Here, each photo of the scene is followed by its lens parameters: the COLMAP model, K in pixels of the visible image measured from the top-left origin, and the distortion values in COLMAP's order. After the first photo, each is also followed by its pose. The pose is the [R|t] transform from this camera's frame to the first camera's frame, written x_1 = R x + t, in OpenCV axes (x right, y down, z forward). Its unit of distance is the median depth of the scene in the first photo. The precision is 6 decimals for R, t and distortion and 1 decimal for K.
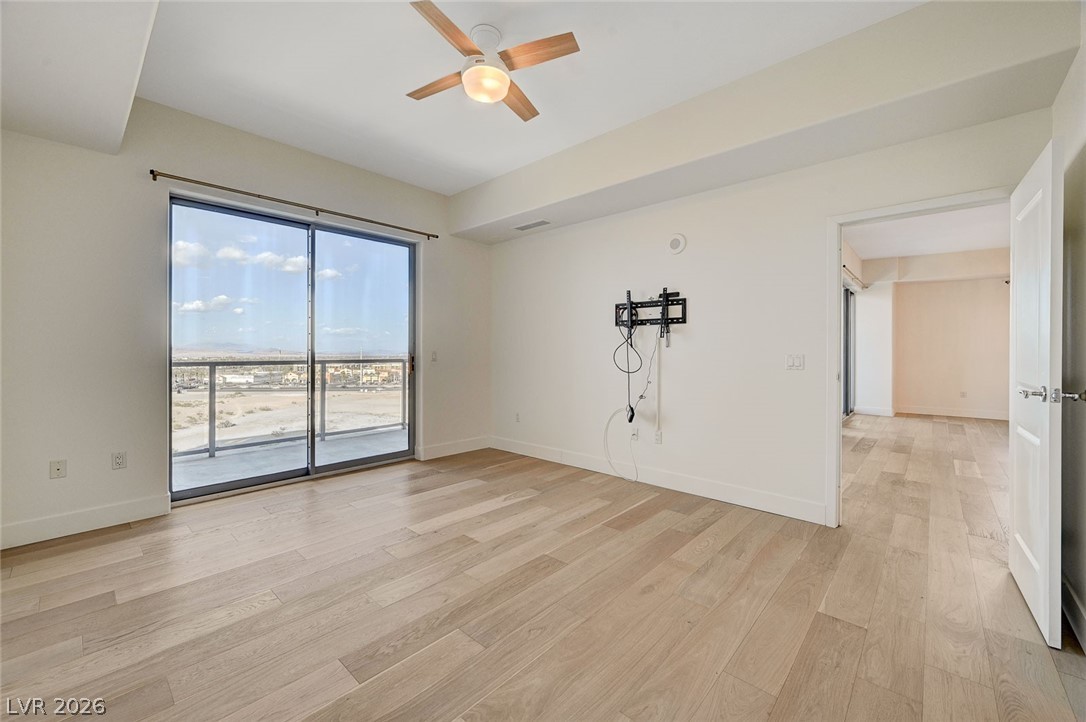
lens RADIAL K [[428.4, 0, 546.1], [0, 428.4, 358.5], [0, 0, 1]] dist [0.001764, -0.000489]
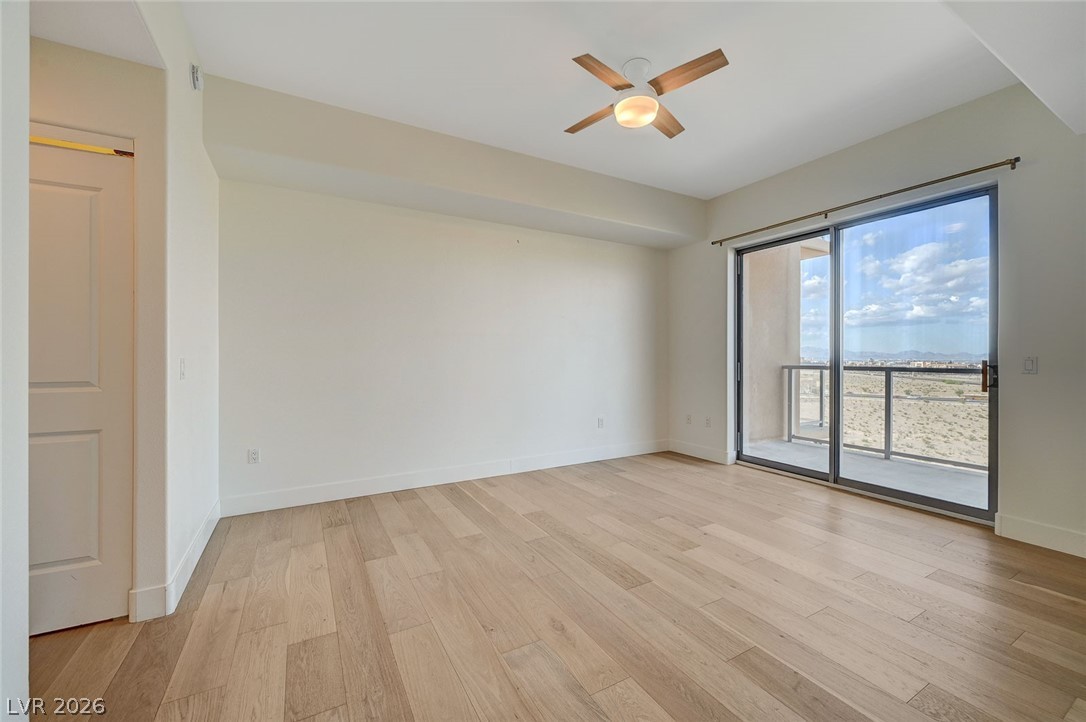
lens RADIAL K [[428.4, 0, 540.3], [0, 428.4, 356.7], [0, 0, 1]] dist [0.001764, -0.000489]
pose [[-0.319392, -0.002406, -0.947620, 0.655077], [-0.017257, 0.999846, 0.003277, -0.008574], [0.947465, 0.017400, -0.319385, 0.749043]]
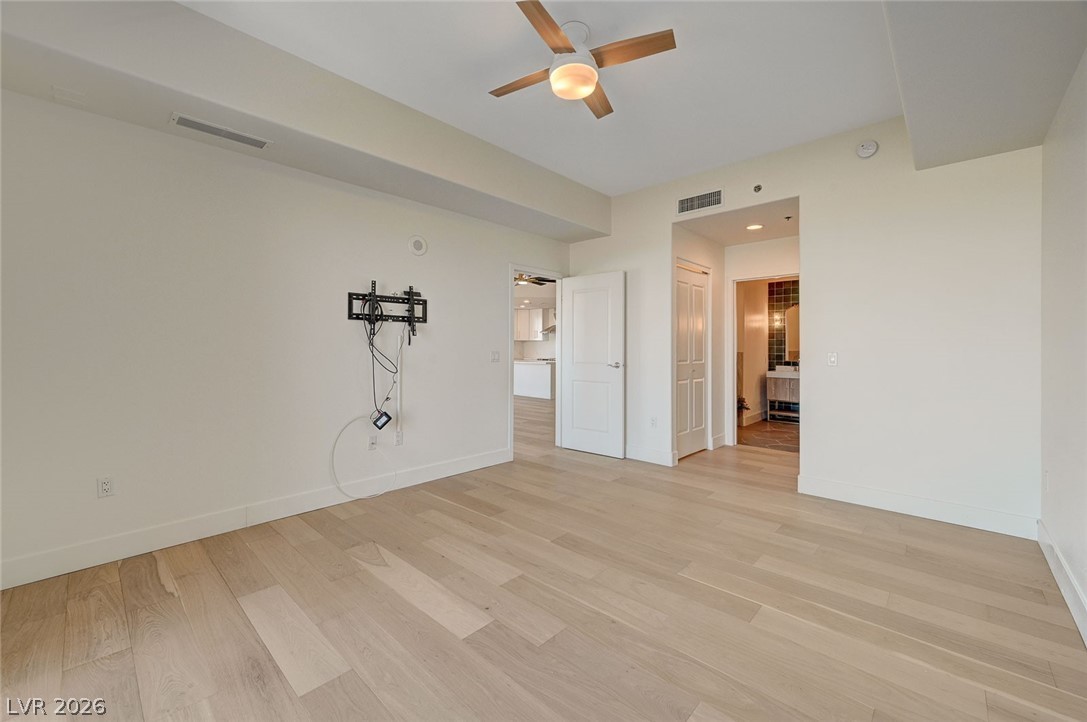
lens RADIAL K [[428.8, 0, 545.1], [0, 428.8, 348.8], [0, 0, 1]] dist [0.001764, -0.000489]
pose [[0.019344, 0.000238, 0.999813, -0.756777], [0.014429, 0.999896, -0.000517, -0.013913], [-0.999709, 0.014437, 0.019339, 0.699931]]
